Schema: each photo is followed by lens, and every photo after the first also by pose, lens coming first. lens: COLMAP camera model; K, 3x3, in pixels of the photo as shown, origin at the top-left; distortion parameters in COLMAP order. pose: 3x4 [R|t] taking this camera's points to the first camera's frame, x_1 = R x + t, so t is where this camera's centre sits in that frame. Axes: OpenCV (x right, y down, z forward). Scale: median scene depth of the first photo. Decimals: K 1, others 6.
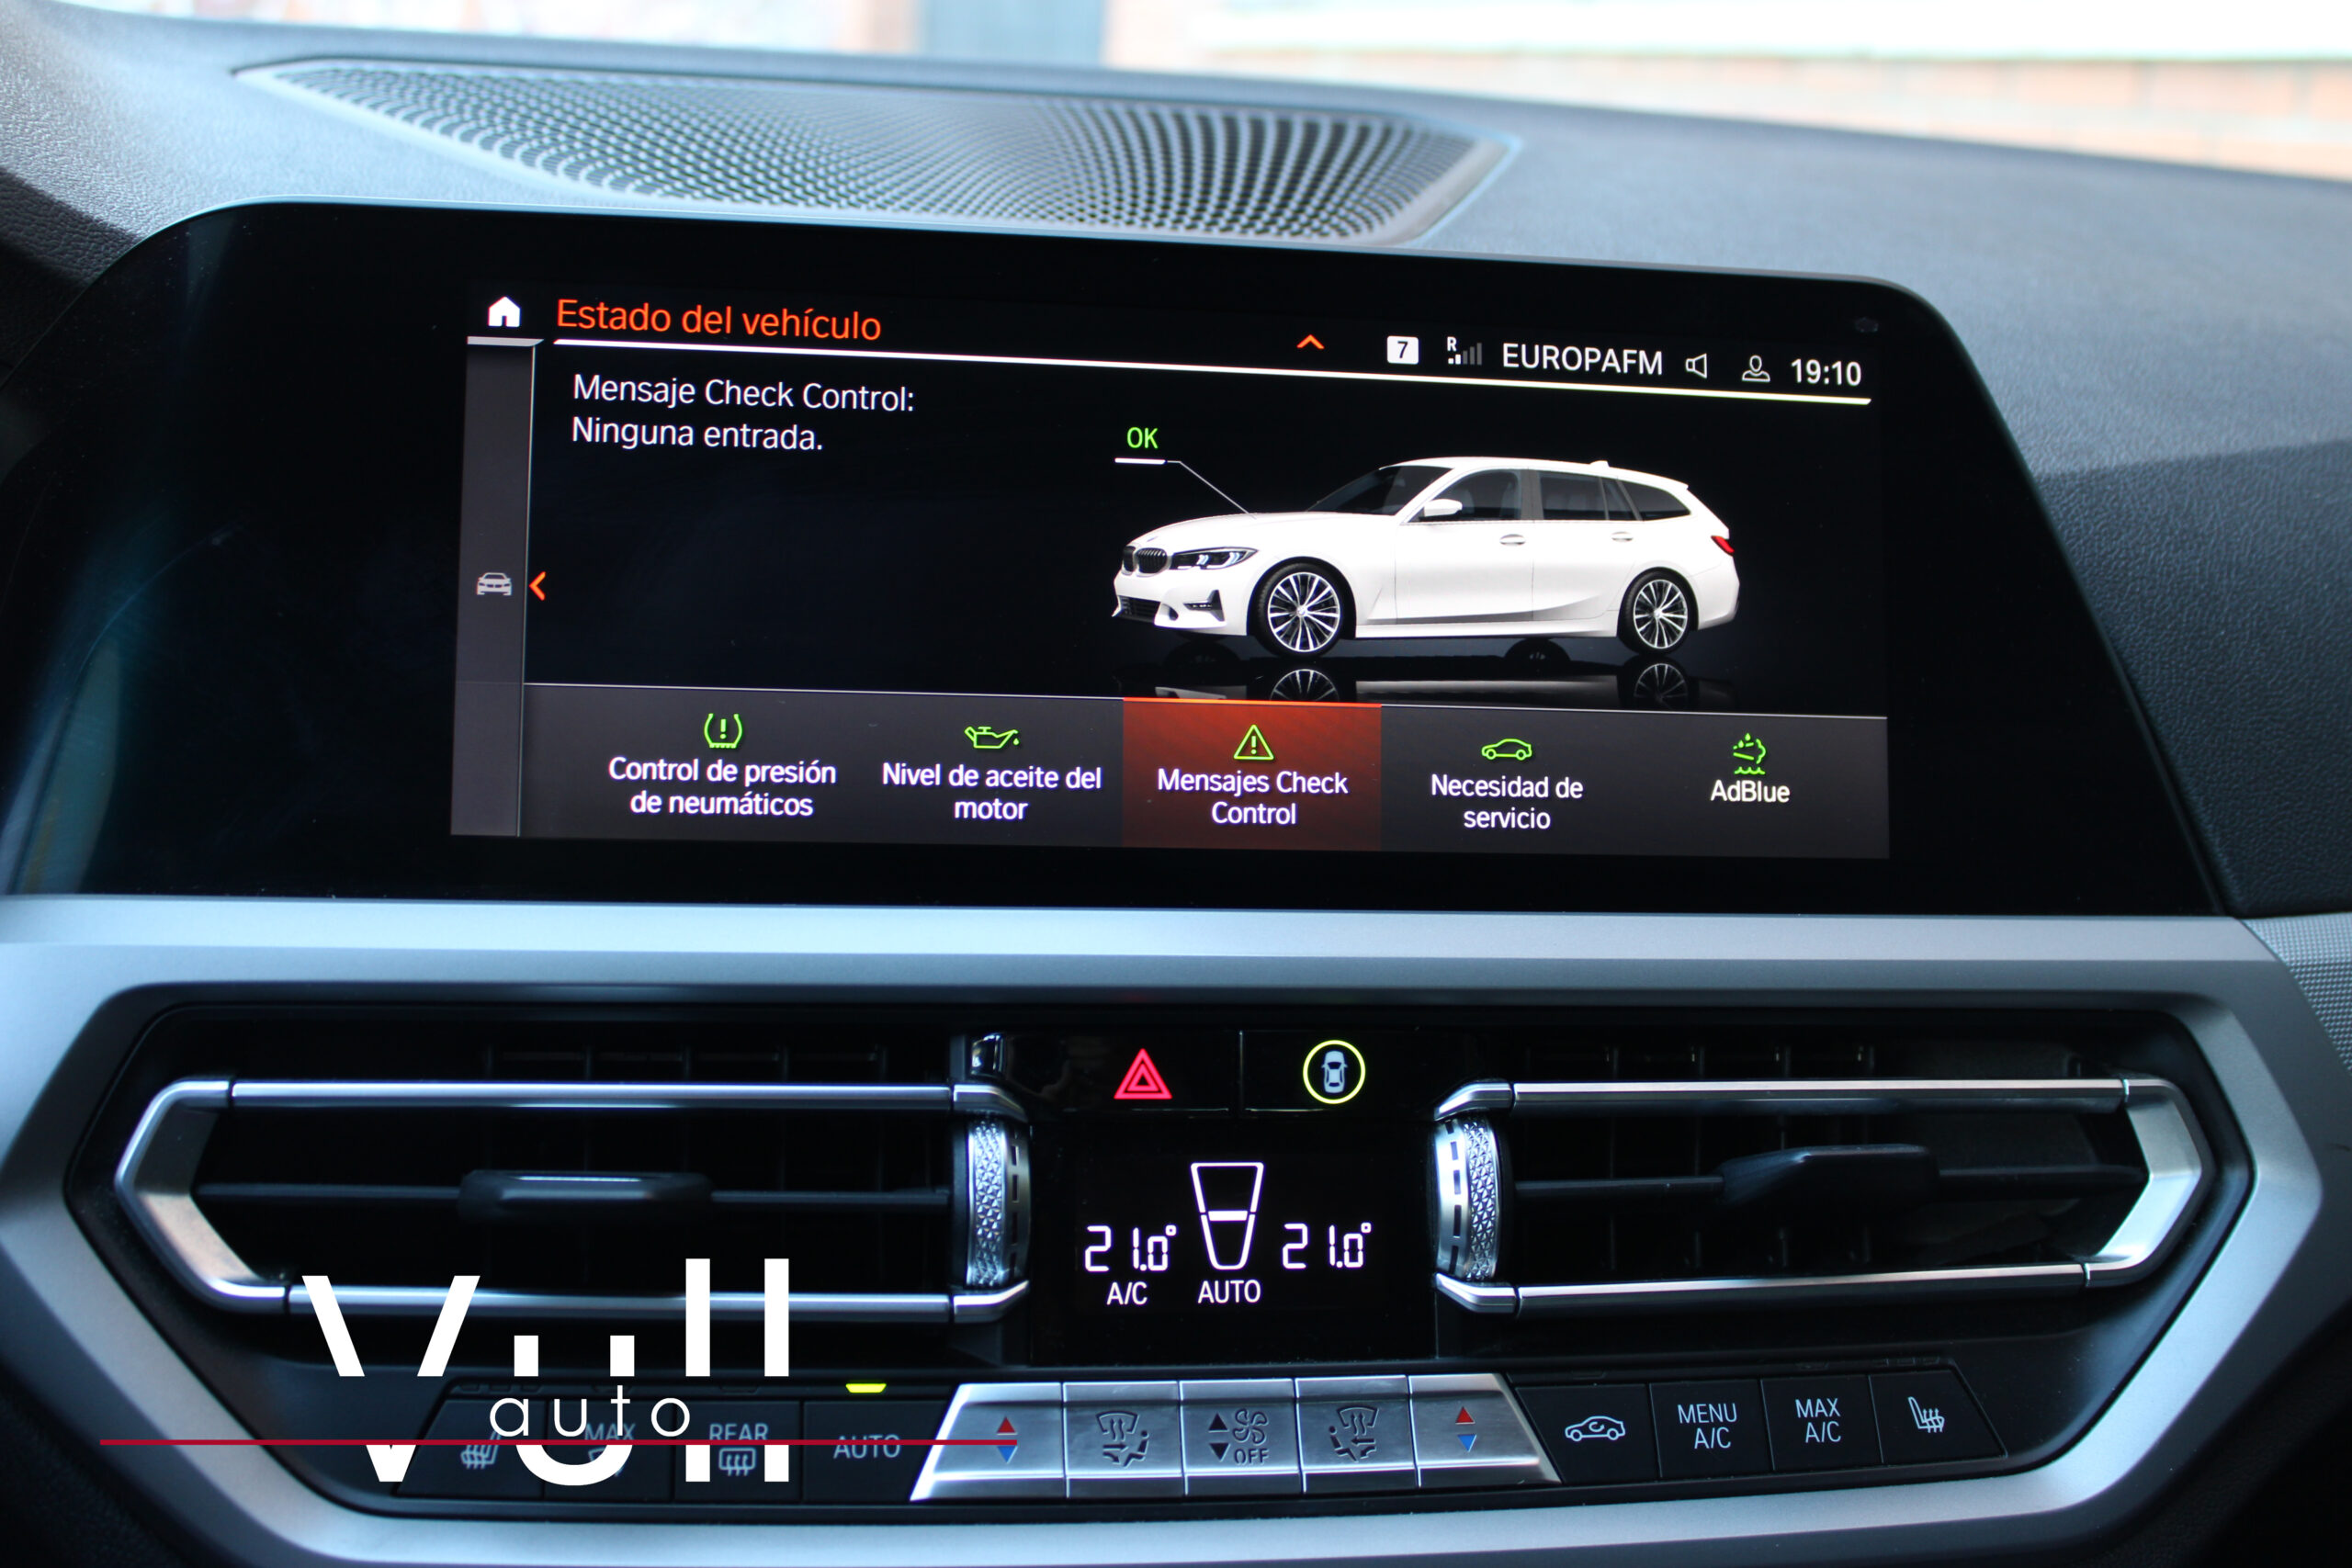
lens RADIAL K [[2714.8, 0, 1227.6], [0, 2714.8, 802.4], [0, 0, 1]] dist [-0.080712, 0.000000]
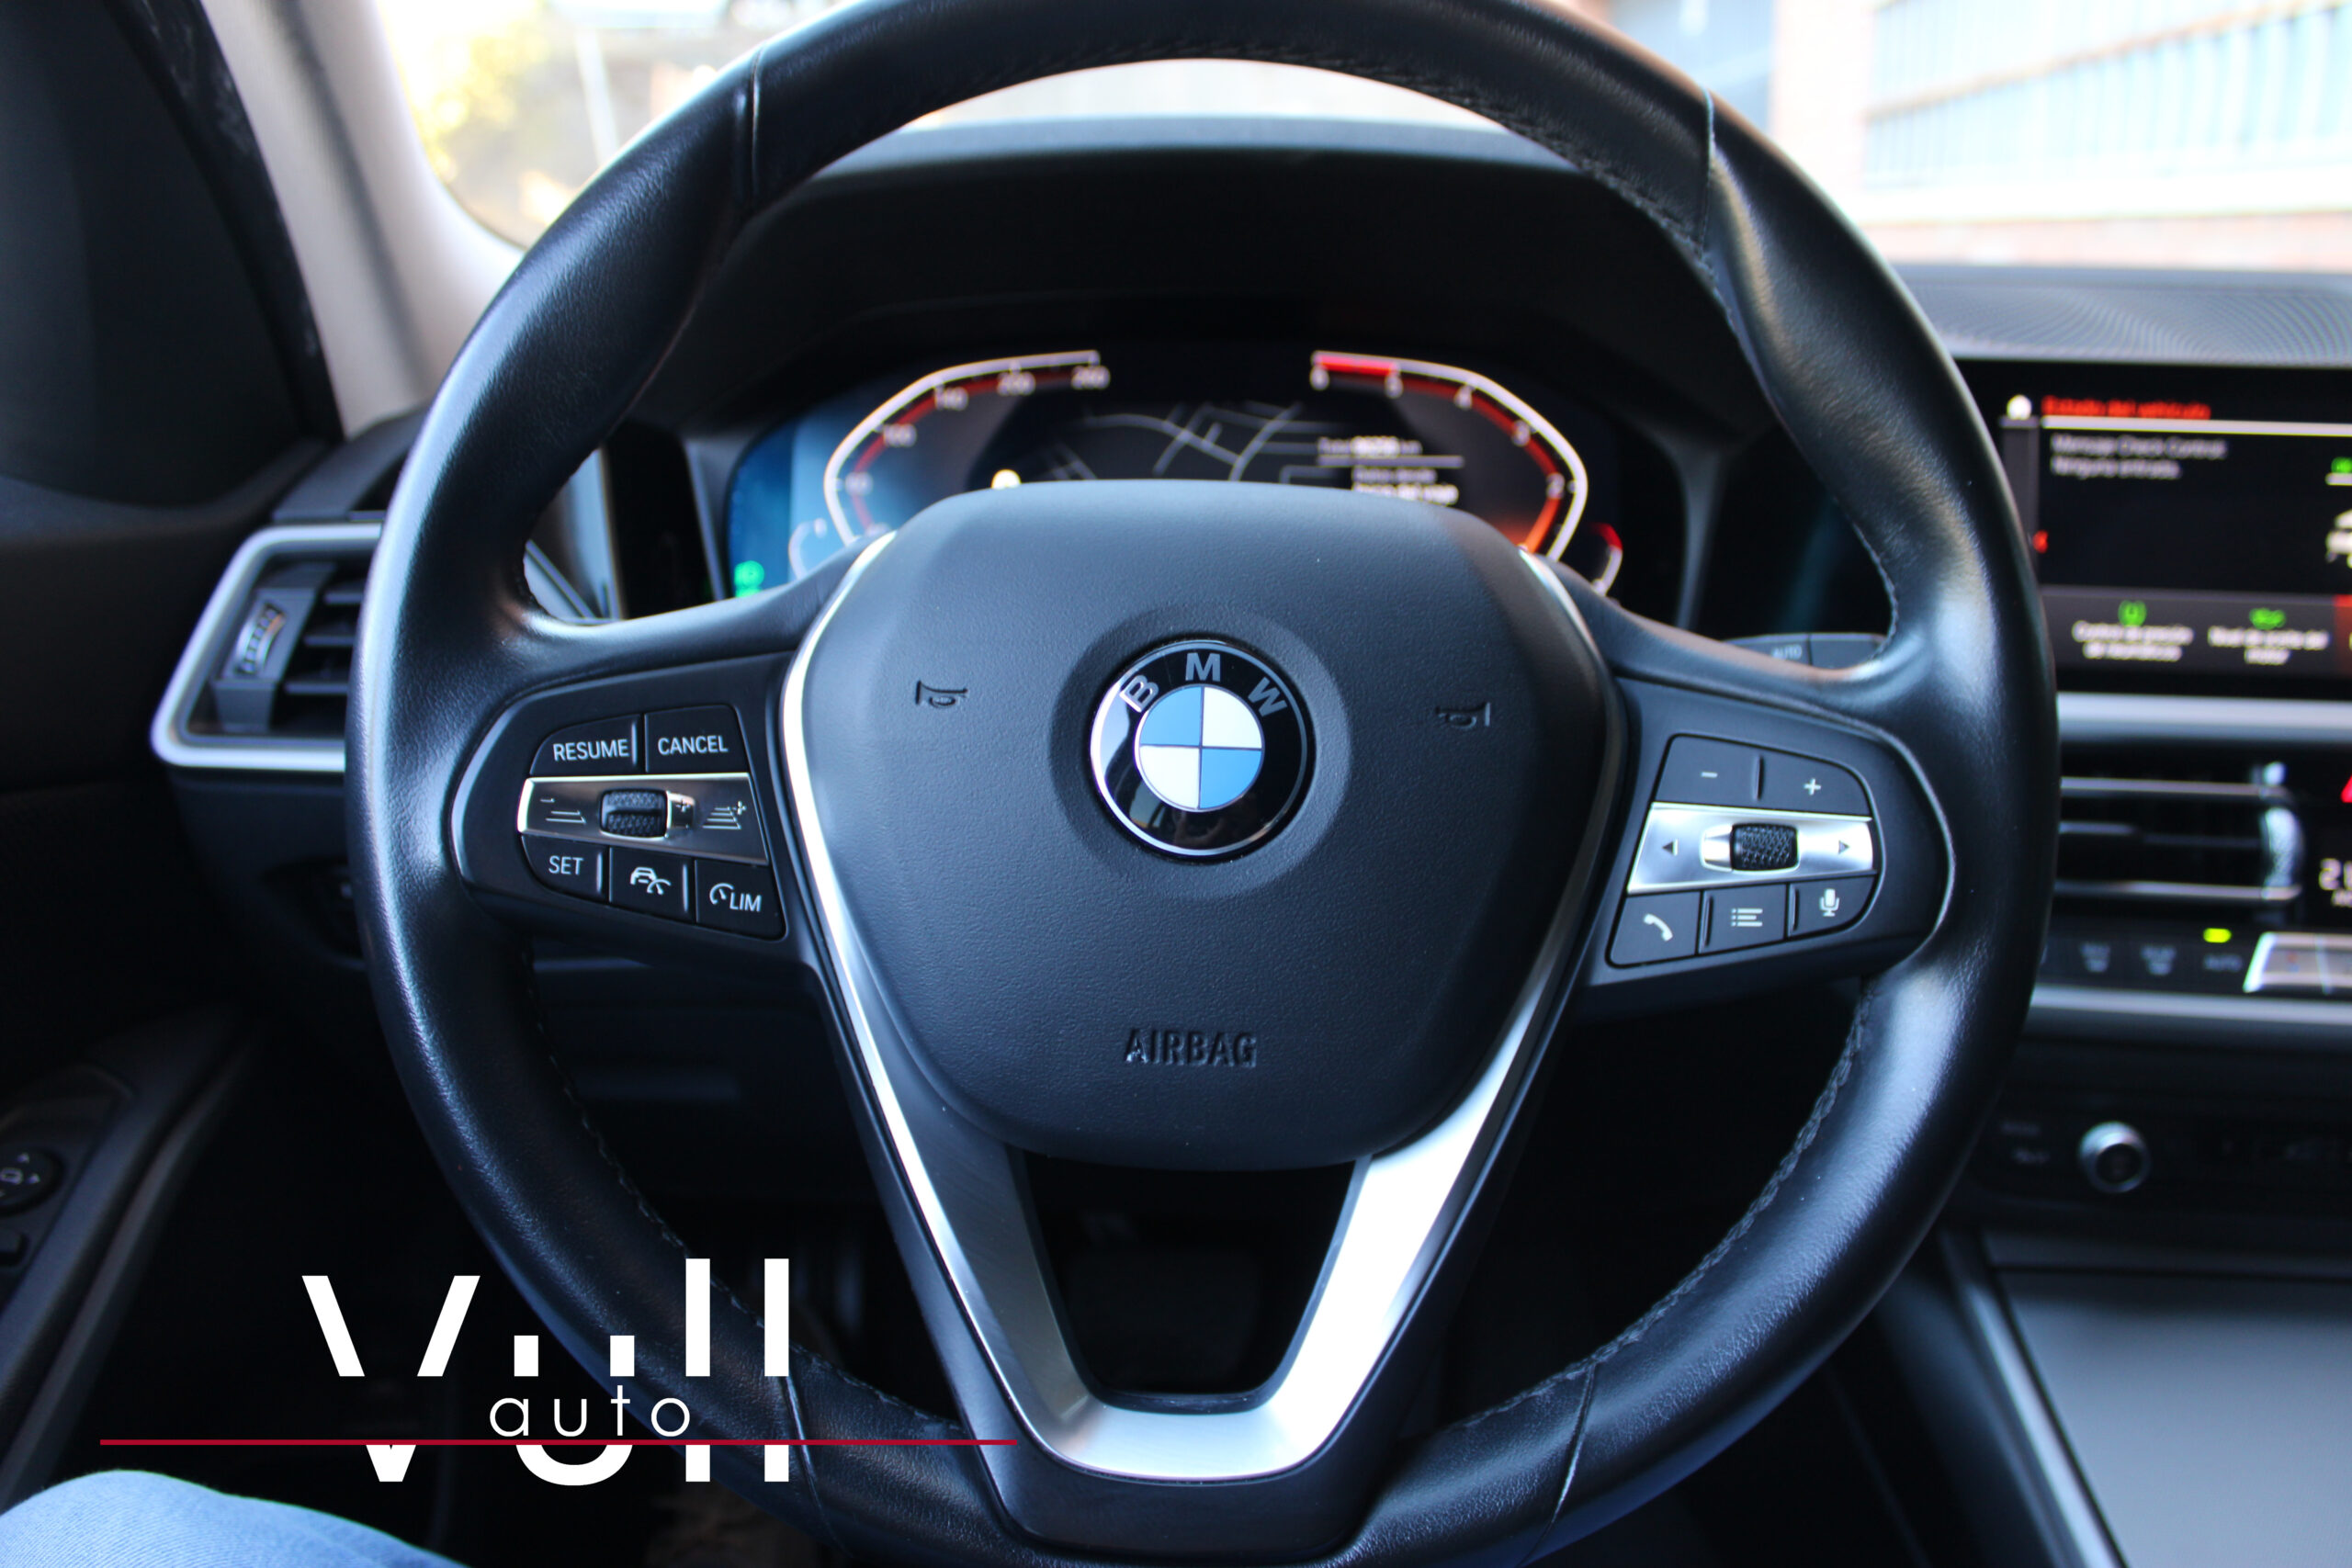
lens RADIAL K [[1956.1, 0, 1182.8], [0, 1956.1, 795.3], [0, 0, 1]] dist [-0.147876, 0.086752]
pose [[0.951482, 0.021424, -0.306958, -0.420297], [-0.020054, 0.999770, 0.007616, 0.111184], [0.307051, -0.001091, 0.951693, -0.552490]]
